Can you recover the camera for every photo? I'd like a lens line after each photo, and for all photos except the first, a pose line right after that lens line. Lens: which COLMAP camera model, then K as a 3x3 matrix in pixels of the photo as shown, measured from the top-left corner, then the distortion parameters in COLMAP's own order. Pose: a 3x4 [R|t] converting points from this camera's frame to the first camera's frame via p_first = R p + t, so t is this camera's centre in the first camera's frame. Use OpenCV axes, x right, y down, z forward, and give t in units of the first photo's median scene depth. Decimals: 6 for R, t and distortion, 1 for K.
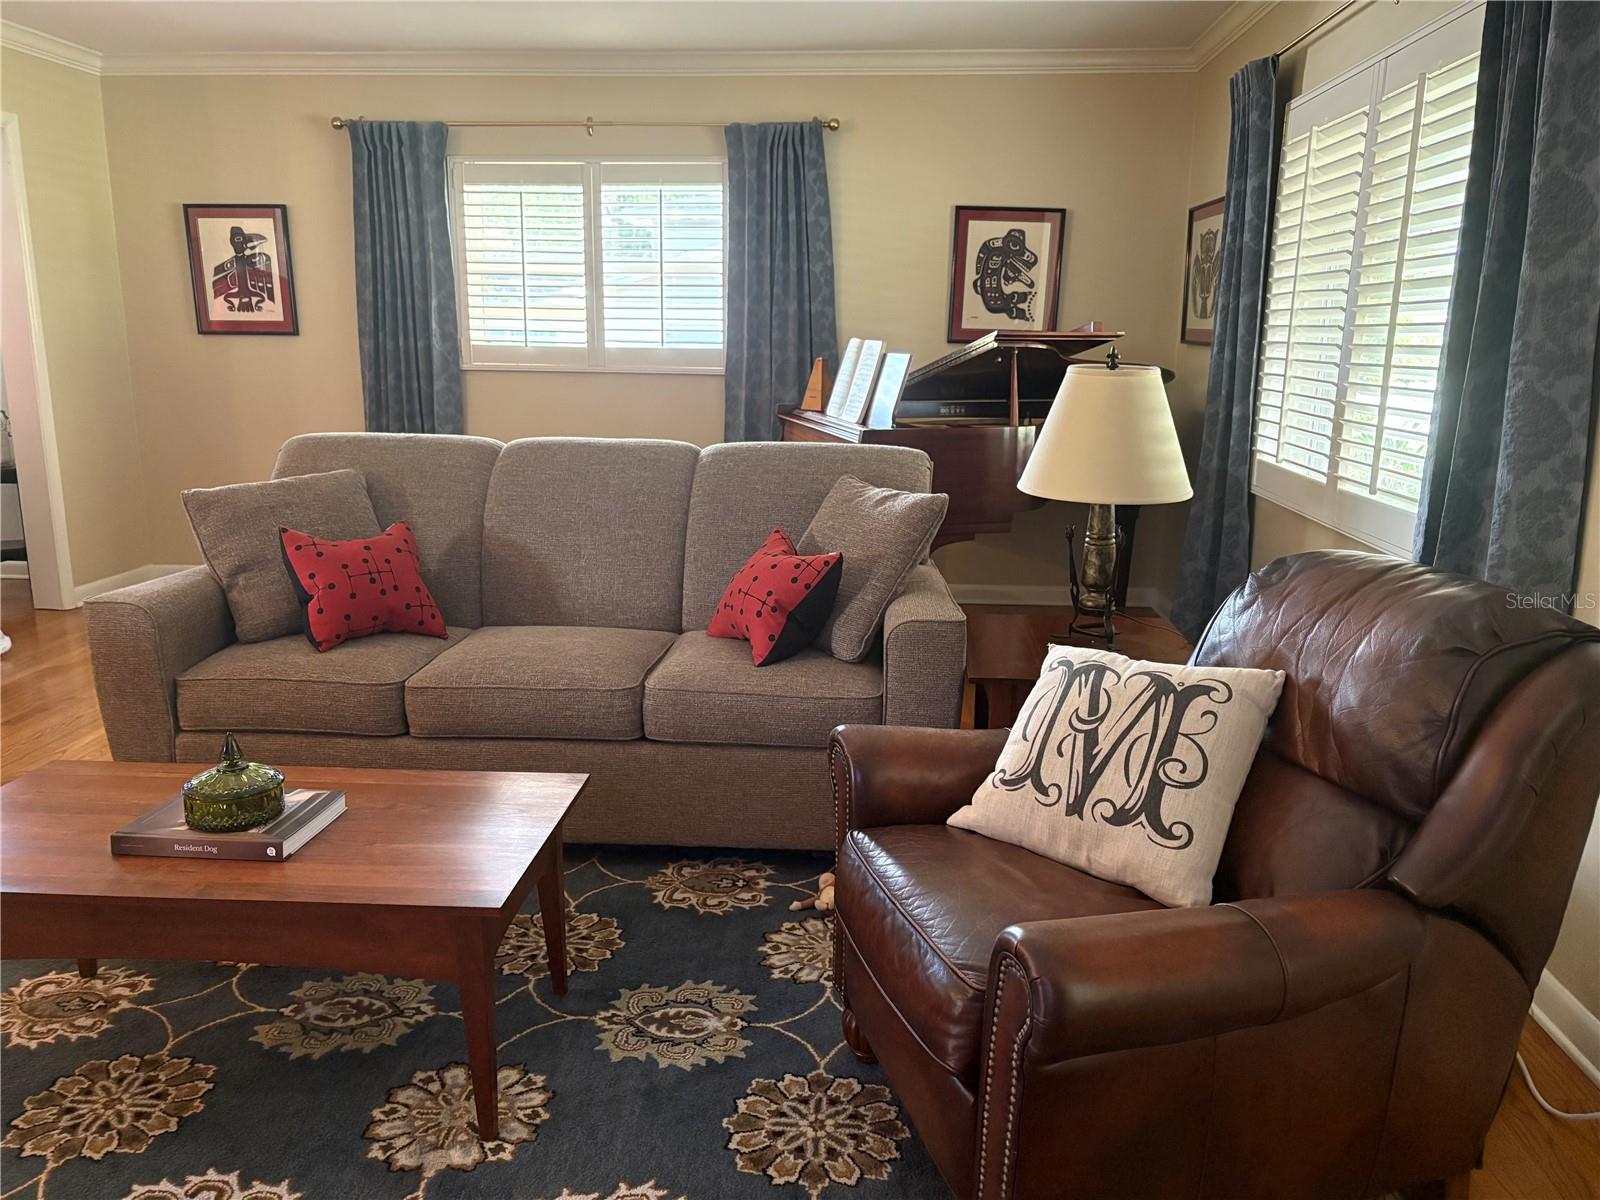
lens RADIAL K [[1198.9, 0, 800.7], [0, 1198.9, 607.4], [0, 0, 1]] dist [0.086639, -0.198479]
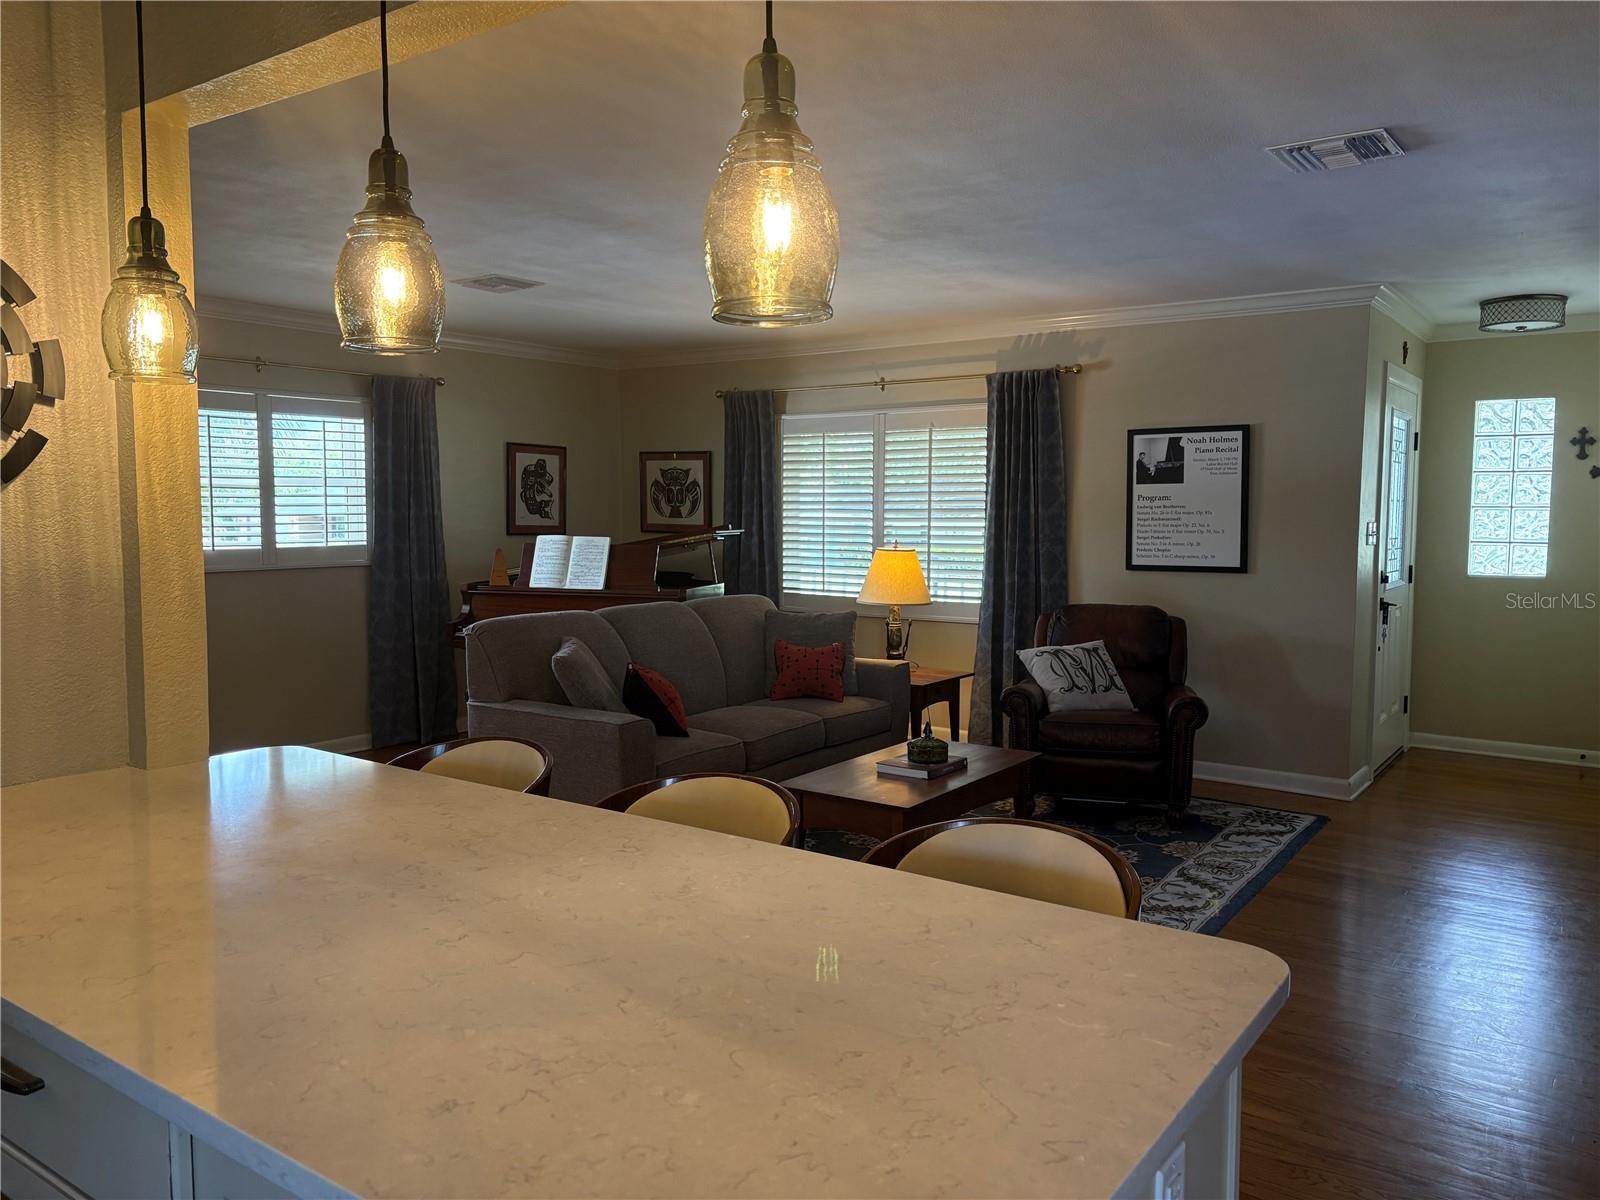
lens RADIAL K [[1198.9, 0, 800.7], [0, 1198.9, 607.4], [0, 0, 1]] dist [0.086639, -0.198479]
pose [[0.523033, -0.083003, 0.848261, -0.915825], [0.194571, 0.980594, -0.024020, -0.037522], [-0.829806, 0.177610, 0.529033, -0.011845]]
